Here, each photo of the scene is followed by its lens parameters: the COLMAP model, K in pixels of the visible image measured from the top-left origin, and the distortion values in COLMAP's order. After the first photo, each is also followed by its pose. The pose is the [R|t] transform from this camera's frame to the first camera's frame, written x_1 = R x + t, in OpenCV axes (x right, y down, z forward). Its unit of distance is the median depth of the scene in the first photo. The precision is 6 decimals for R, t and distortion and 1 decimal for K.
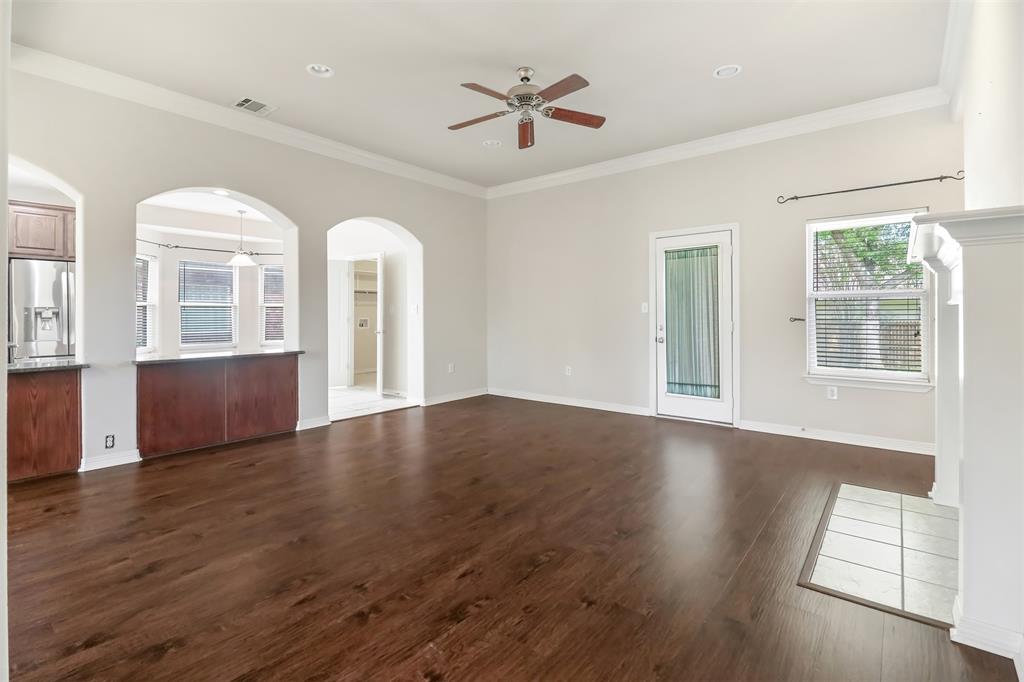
lens RADIAL K [[468.3, 0, 508.6], [0, 468.3, 320.2], [0, 0, 1]] dist [0.017695, -0.011826]
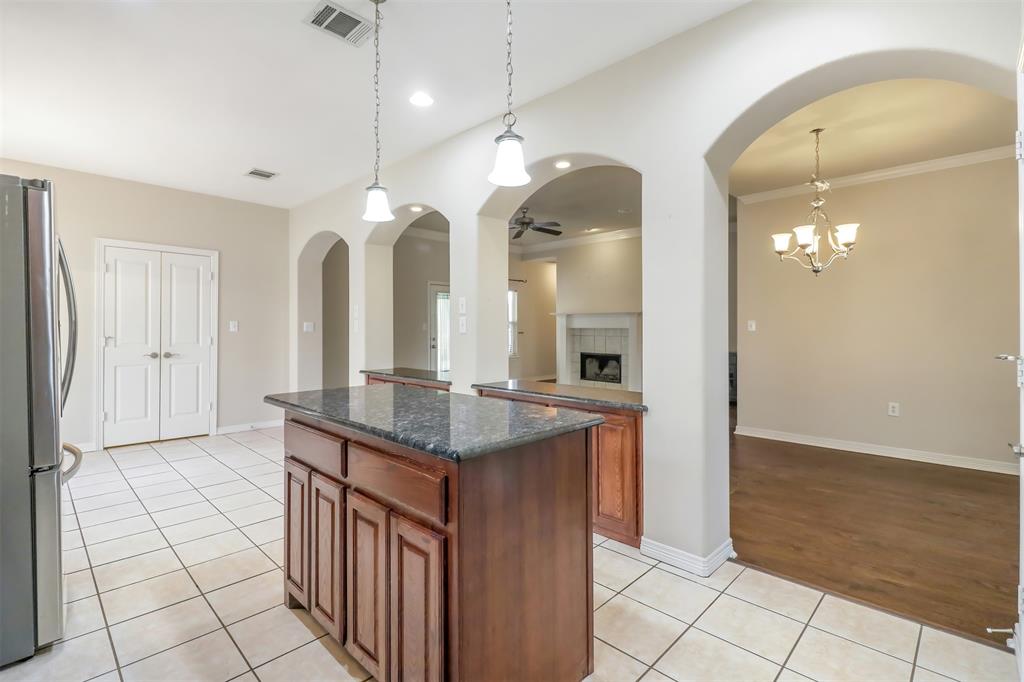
lens RADIAL K [[468.3, 0, 508.6], [0, 468.3, 320.2], [0, 0, 1]] dist [0.017695, -0.011826]
pose [[0.083992, 0.018415, 0.996296, -1.937406], [0.010904, 0.999752, -0.019398, -0.023978], [-0.996407, 0.012493, 0.083770, 0.909355]]
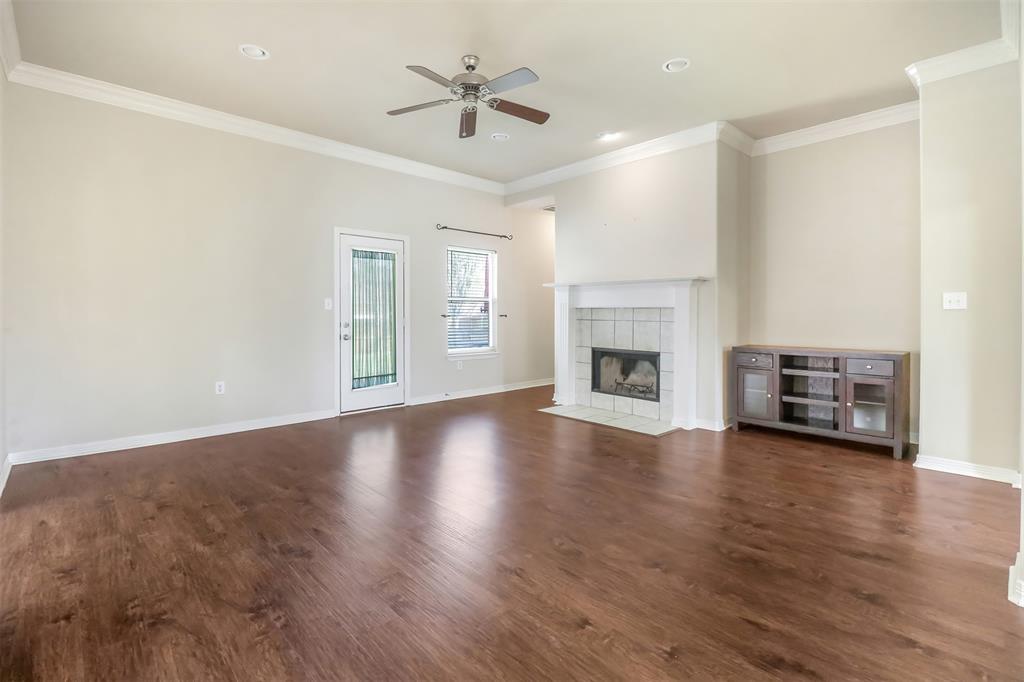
lens RADIAL K [[468.3, 0, 508.6], [0, 468.3, 320.2], [0, 0, 1]] dist [0.017695, -0.011826]
pose [[0.135965, -0.008965, 0.990673, -0.923104], [0.007131, 0.999942, 0.008070, 0.001649], [-0.990688, 0.005967, 0.136021, 0.793693]]
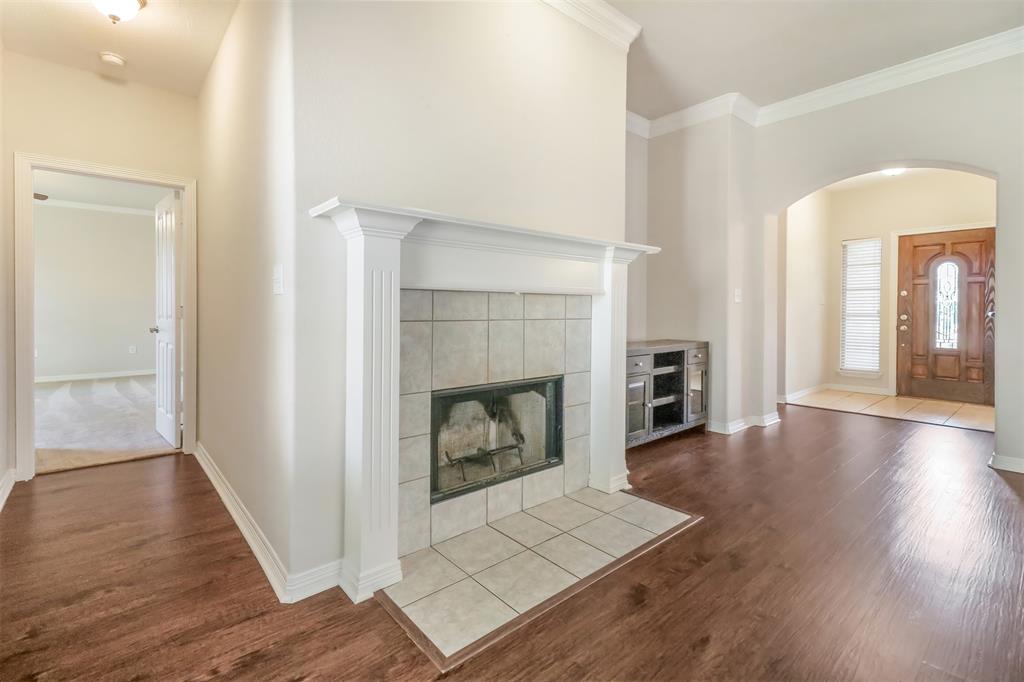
lens RADIAL K [[462.7, 0, 524.4], [0, 462.7, 311.5], [0, 0, 1]] dist [0.019022, 0.000077]
pose [[-0.988103, 0.001284, 0.153787, 0.499989], [0.003534, 0.999891, 0.014361, -0.003709], [-0.153752, 0.014734, -0.988000, 1.318662]]
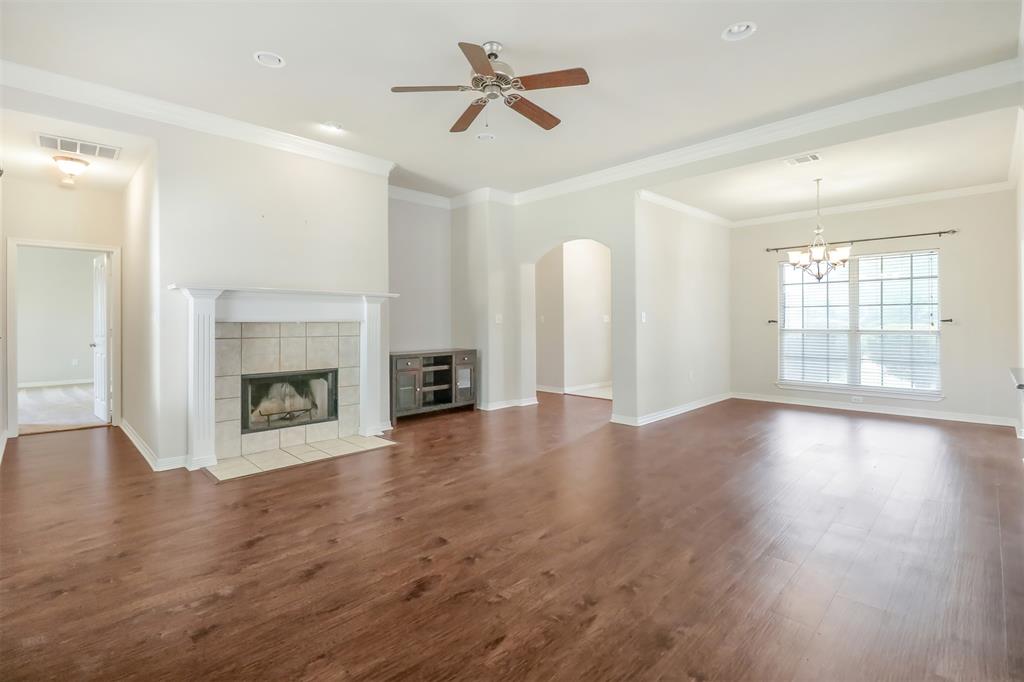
lens RADIAL K [[468.3, 0, 508.6], [0, 468.3, 320.2], [0, 0, 1]] dist [0.017695, -0.011826]
pose [[-0.994746, 0.009273, 0.101958, -0.088523], [0.009890, 0.999936, 0.005552, -0.029830], [-0.101900, 0.006531, -0.994773, 1.858687]]
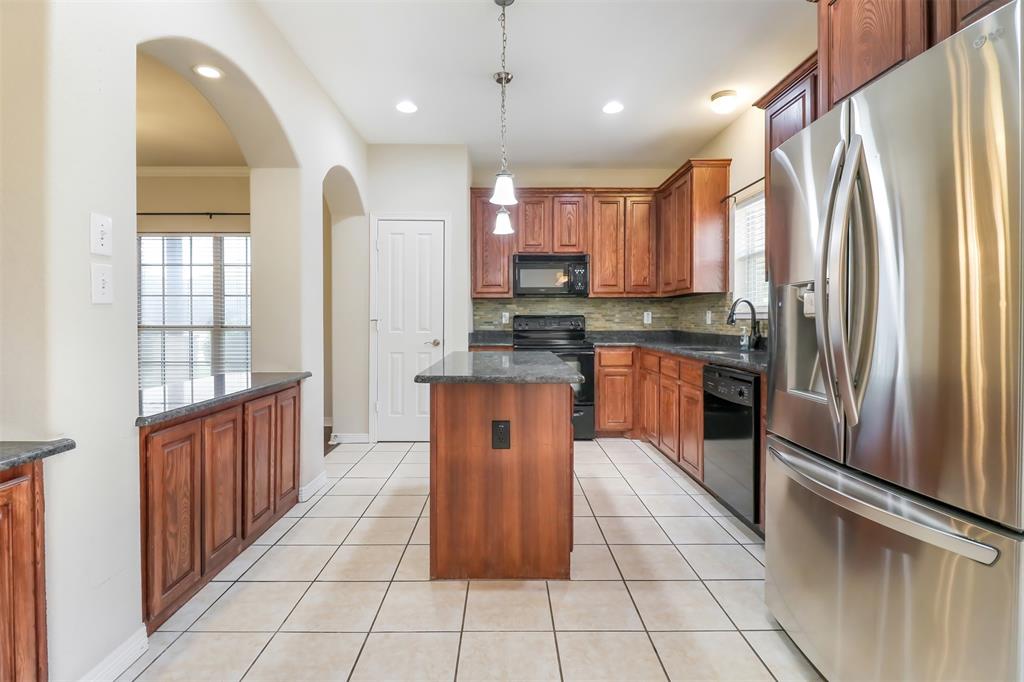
lens RADIAL K [[479.0, 0, 505.9], [0, 479.0, 324.7], [0, 0, 1]] dist [0.000496, -0.000174]
pose [[-0.771131, 0.009798, -0.636602, -0.953484], [-0.005629, 0.999738, 0.022205, -0.010622], [0.636652, 0.020706, -0.770873, 1.625777]]
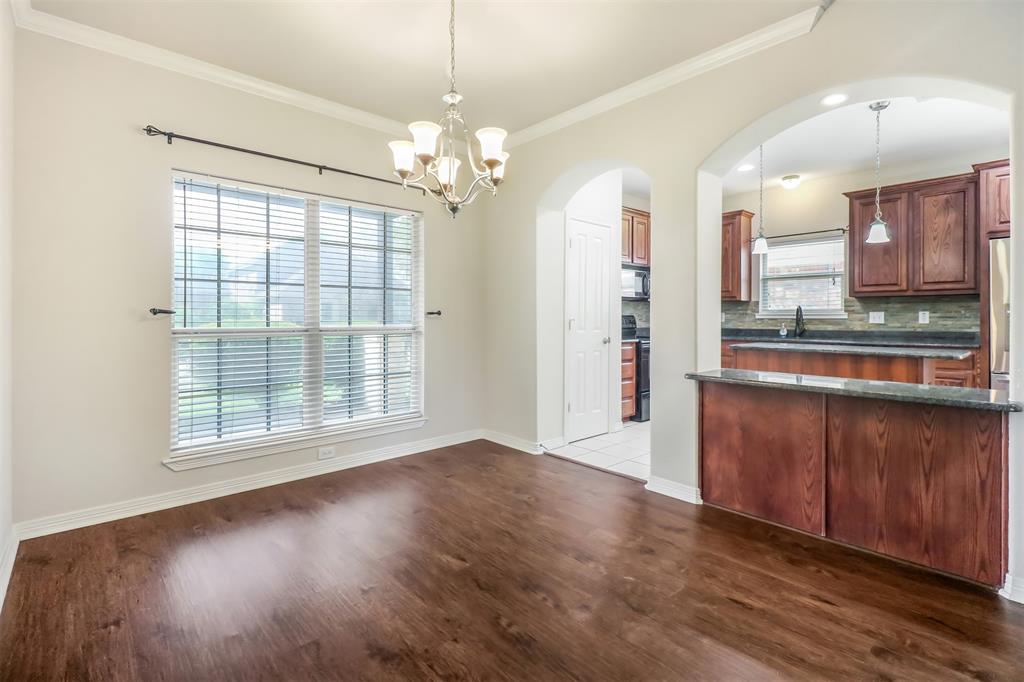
lens RADIAL K [[479.0, 0, 505.9], [0, 479.0, 324.7], [0, 0, 1]] dist [0.000496, -0.000174]
pose [[-0.144454, 0.014574, -0.989404, -0.269742], [-0.011036, 0.999806, 0.016339, 0.000278], [0.989450, 0.013279, -0.144265, 0.497604]]
